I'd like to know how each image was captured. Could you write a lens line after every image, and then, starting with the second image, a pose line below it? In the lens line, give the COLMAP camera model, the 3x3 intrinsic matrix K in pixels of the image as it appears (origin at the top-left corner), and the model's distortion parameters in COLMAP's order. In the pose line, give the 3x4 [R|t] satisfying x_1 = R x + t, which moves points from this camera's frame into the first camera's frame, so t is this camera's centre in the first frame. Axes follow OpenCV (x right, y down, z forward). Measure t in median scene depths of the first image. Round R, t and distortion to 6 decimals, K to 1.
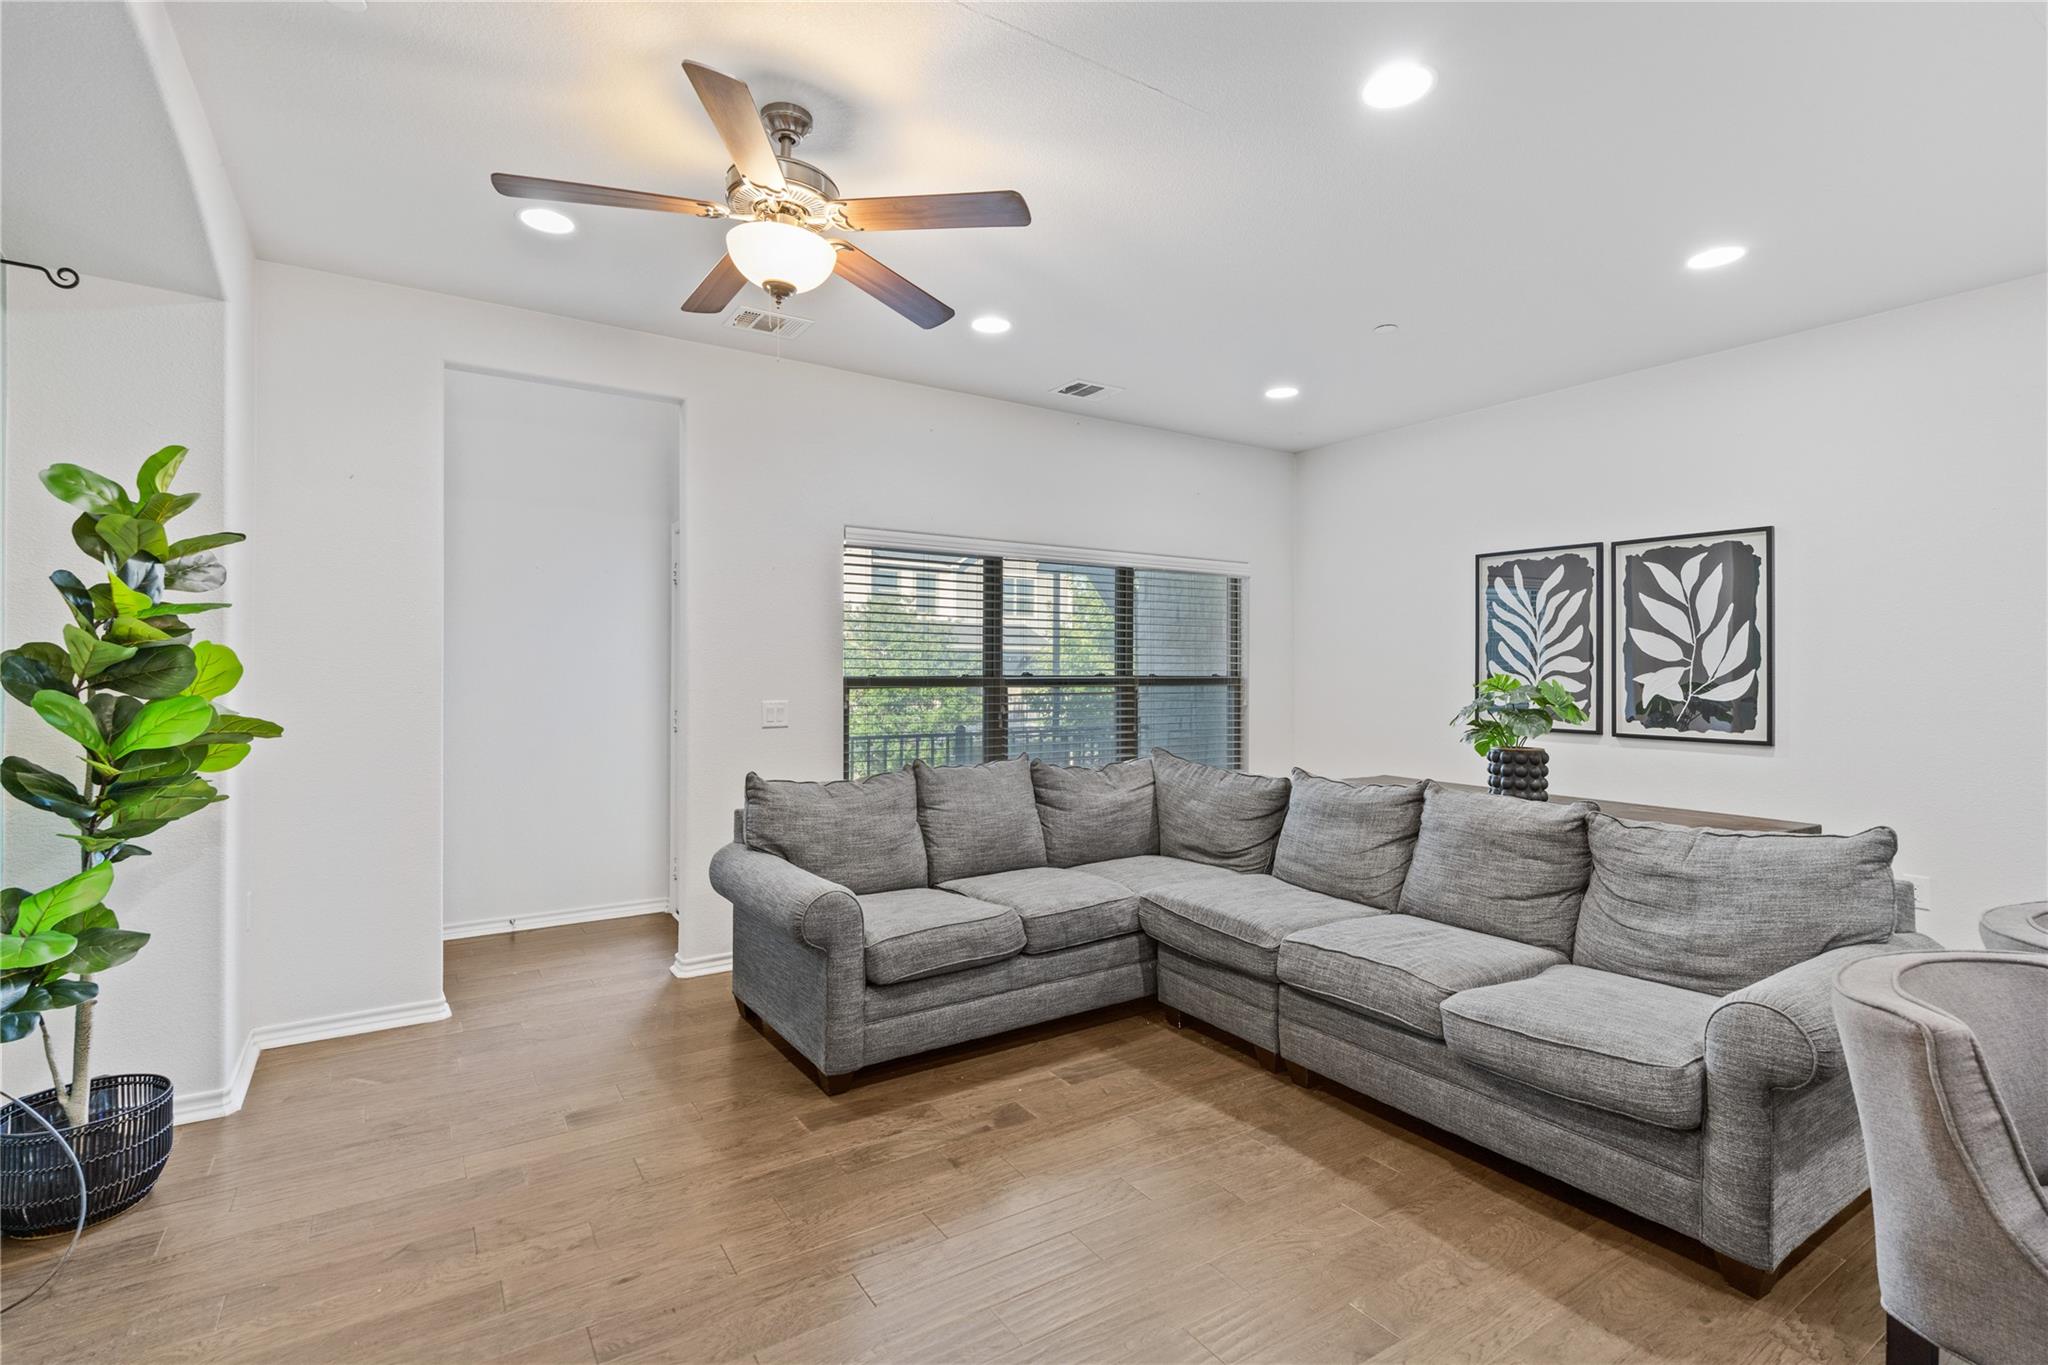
lens RADIAL K [[949.7, 0, 1026.7], [0, 949.7, 663.1], [0, 0, 1]] dist [0.000804, -0.000544]
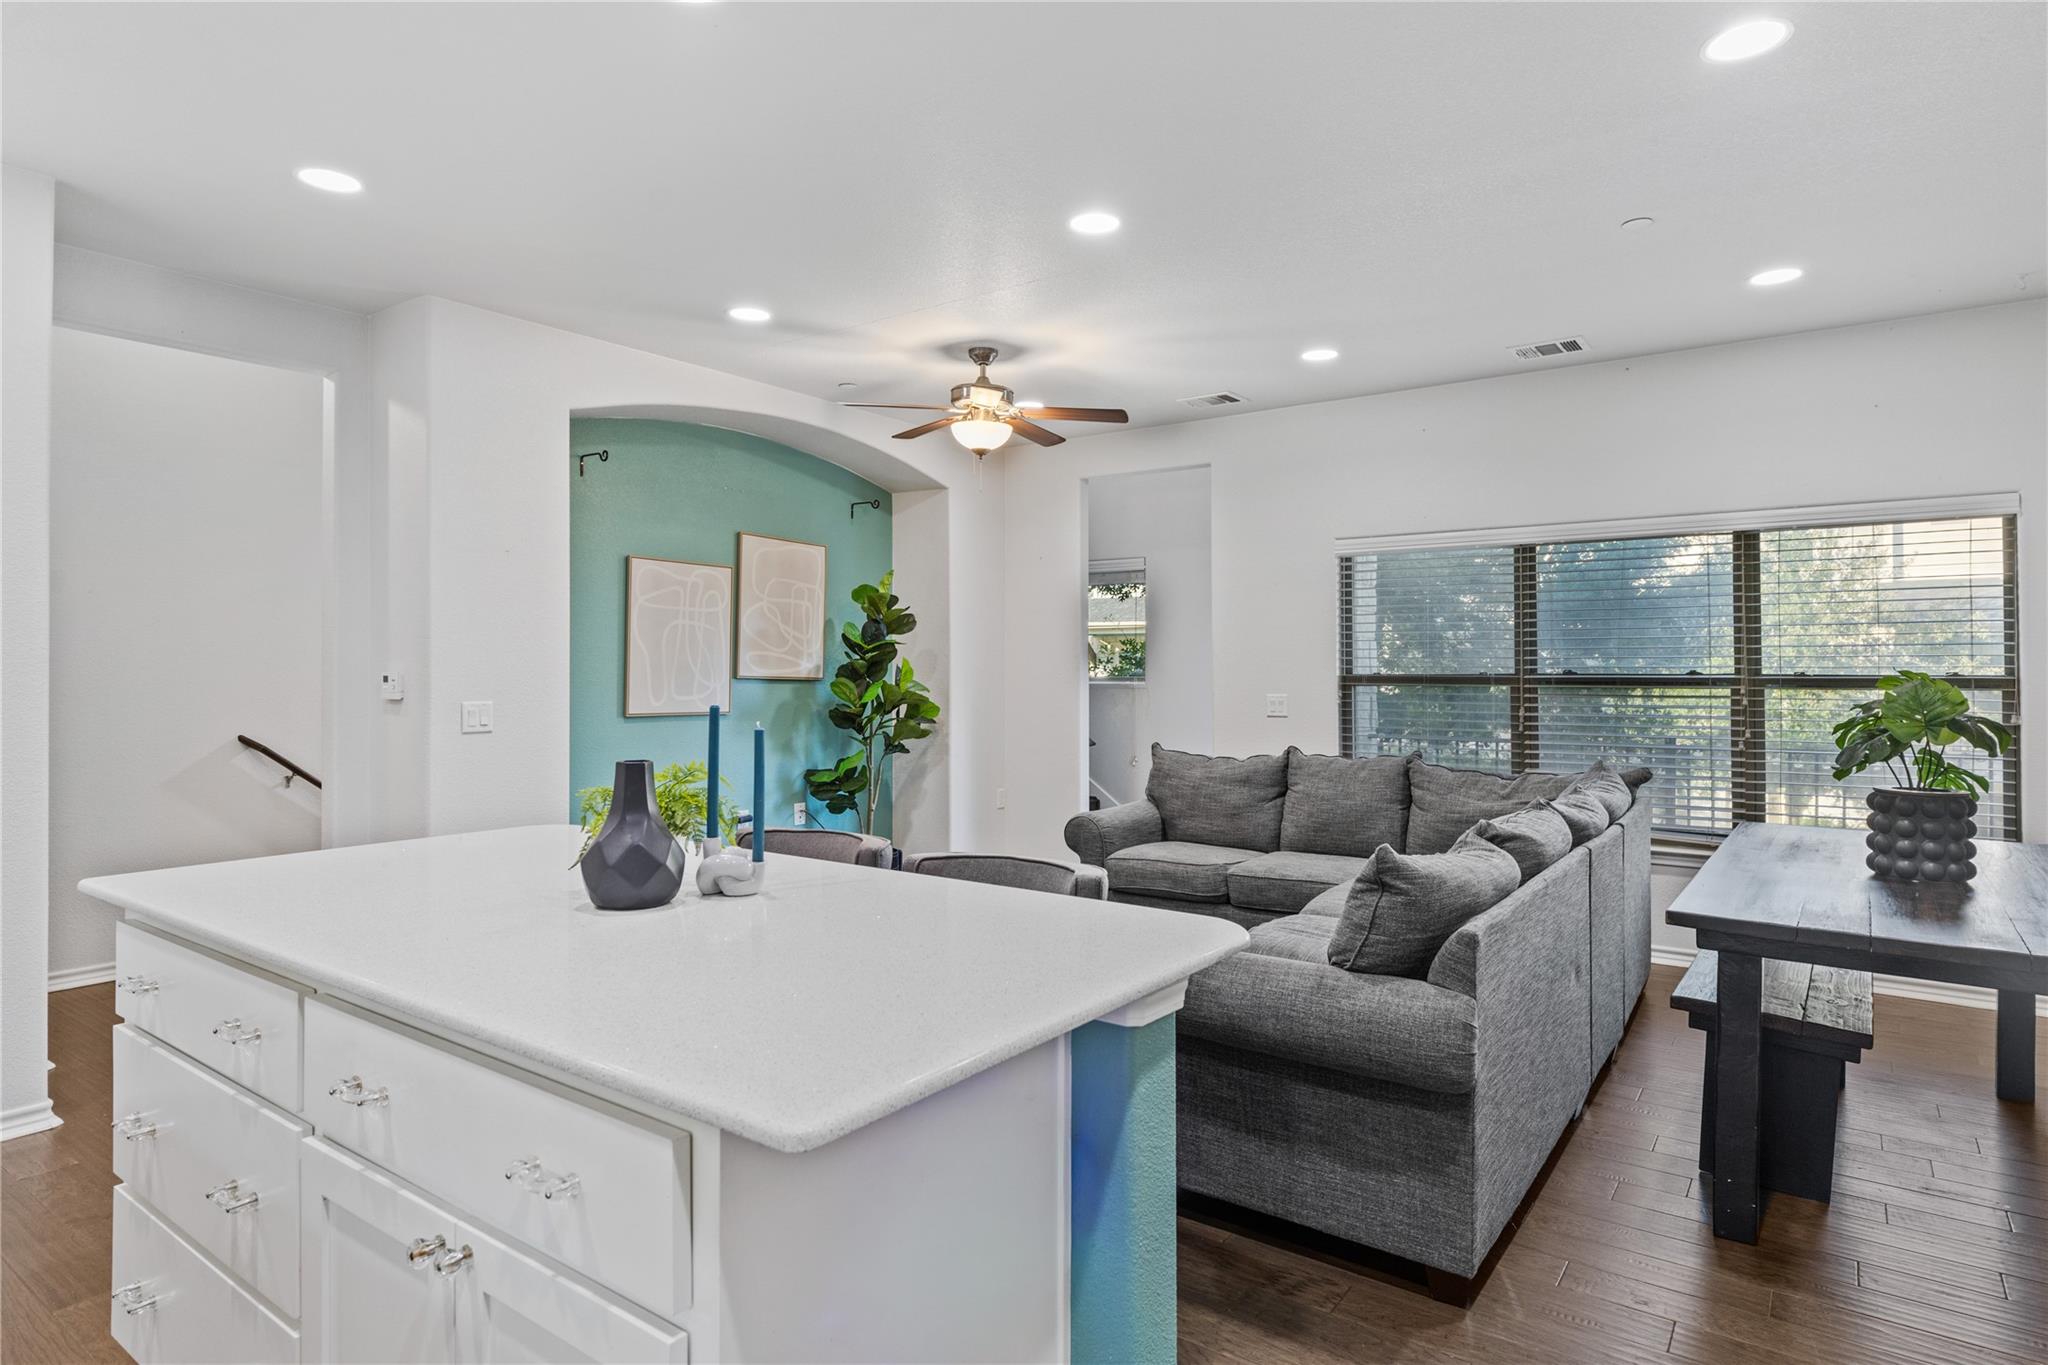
lens RADIAL K [[1207.1, 0, 1015.3], [0, 1207.1, 644.2], [0, 0, 1]] dist [-0.002867, -0.003458]
pose [[0.340383, -0.021326, -0.940045, 1.014943], [0.011468, 0.999763, -0.018529, 0.001008], [0.940217, -0.004474, 0.340547, 0.165520]]
